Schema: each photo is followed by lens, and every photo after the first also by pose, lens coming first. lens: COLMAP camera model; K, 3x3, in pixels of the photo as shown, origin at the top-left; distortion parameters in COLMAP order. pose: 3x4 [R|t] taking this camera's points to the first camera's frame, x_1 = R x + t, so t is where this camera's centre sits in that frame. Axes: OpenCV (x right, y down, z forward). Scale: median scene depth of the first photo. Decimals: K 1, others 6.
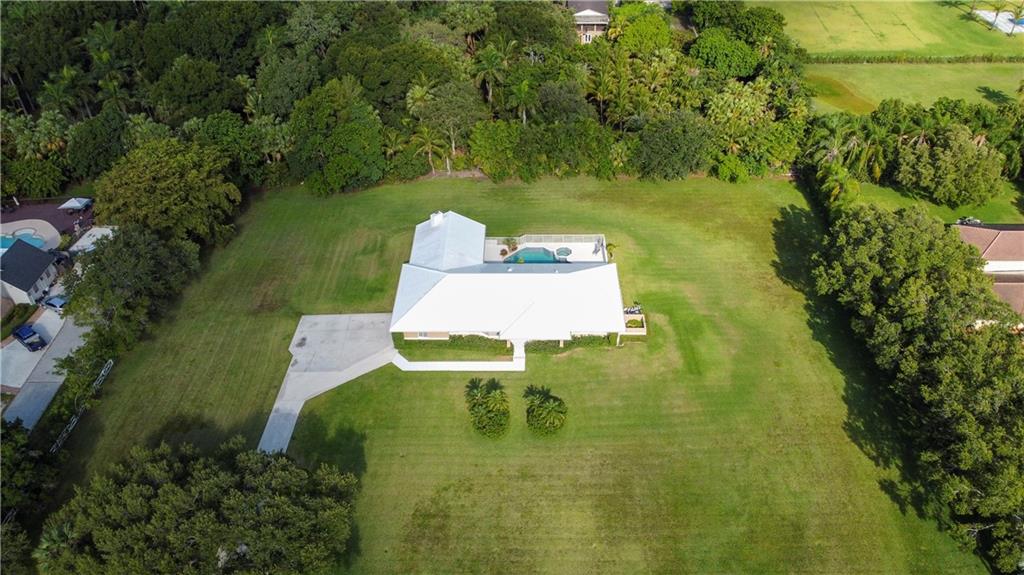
lens RADIAL K [[770.6, 0, 512.0], [0, 770.6, 287.5], [0, 0, 1]] dist [0.003363, 0.000769]
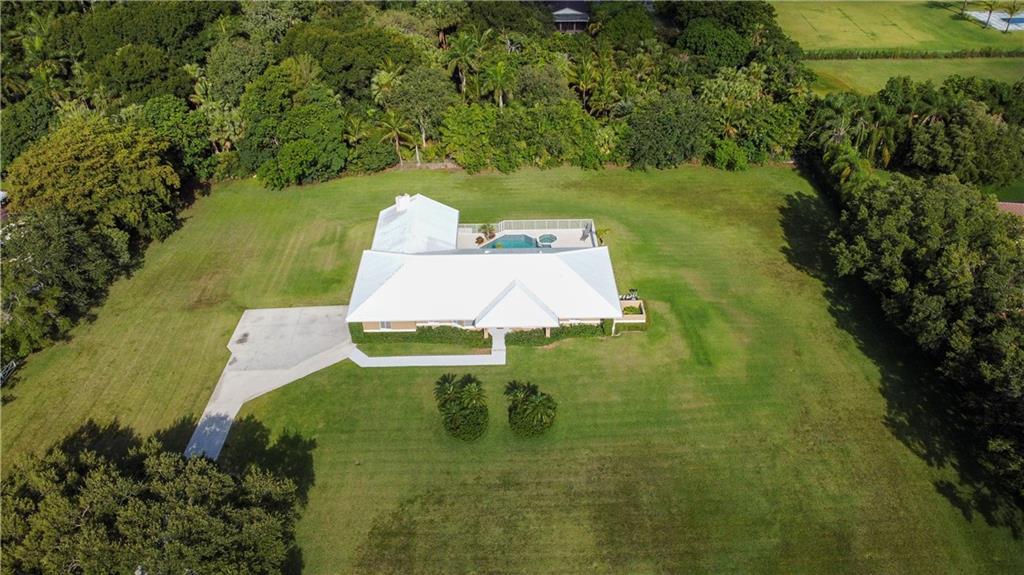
lens RADIAL K [[770.6, 0, 512.0], [0, 770.6, 287.5], [0, 0, 1]] dist [0.003363, 0.000769]
pose [[0.999545, -0.013769, 0.026849, 0.001859], [0.015400, 0.997988, -0.061498, 0.066180], [-0.025948, 0.061884, 0.997746, 0.127872]]
